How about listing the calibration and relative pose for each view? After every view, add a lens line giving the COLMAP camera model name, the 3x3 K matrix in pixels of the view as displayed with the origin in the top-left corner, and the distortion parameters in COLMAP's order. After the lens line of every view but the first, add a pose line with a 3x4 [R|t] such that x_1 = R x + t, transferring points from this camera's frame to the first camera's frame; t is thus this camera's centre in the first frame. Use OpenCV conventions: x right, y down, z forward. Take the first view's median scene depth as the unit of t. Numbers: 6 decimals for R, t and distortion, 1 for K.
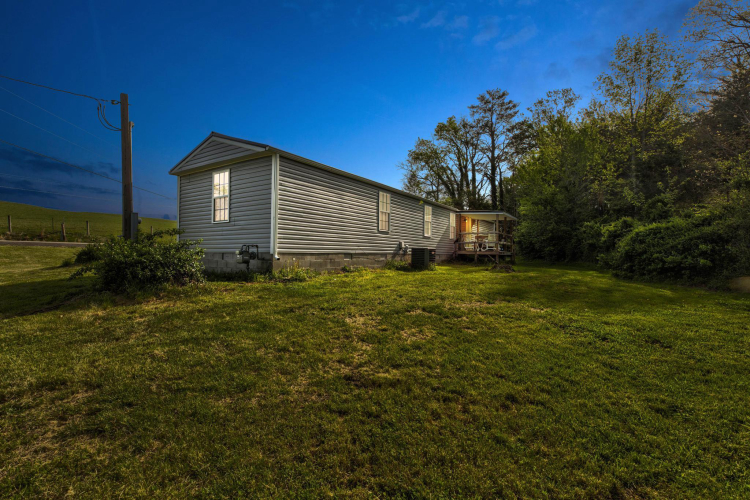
lens RADIAL K [[340.0, 0, 372.6], [0, 340.0, 245.7], [0, 0, 1]] dist [0.002755, 0.000090]
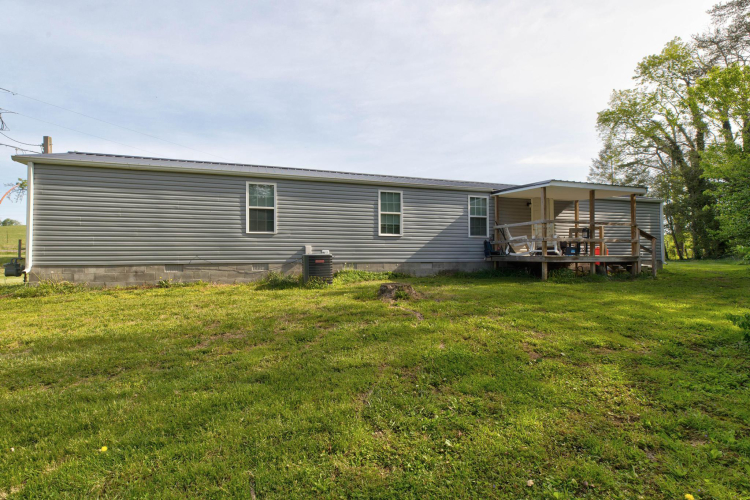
lens RADIAL K [[340.0, 0, 372.6], [0, 340.0, 245.7], [0, 0, 1]] dist [0.002755, 0.000090]
pose [[0.768777, -0.029606, -0.638831, 0.212500], [0.022943, 0.999562, -0.018715, 0.001086], [0.639105, -0.000269, 0.769119, 0.174375]]
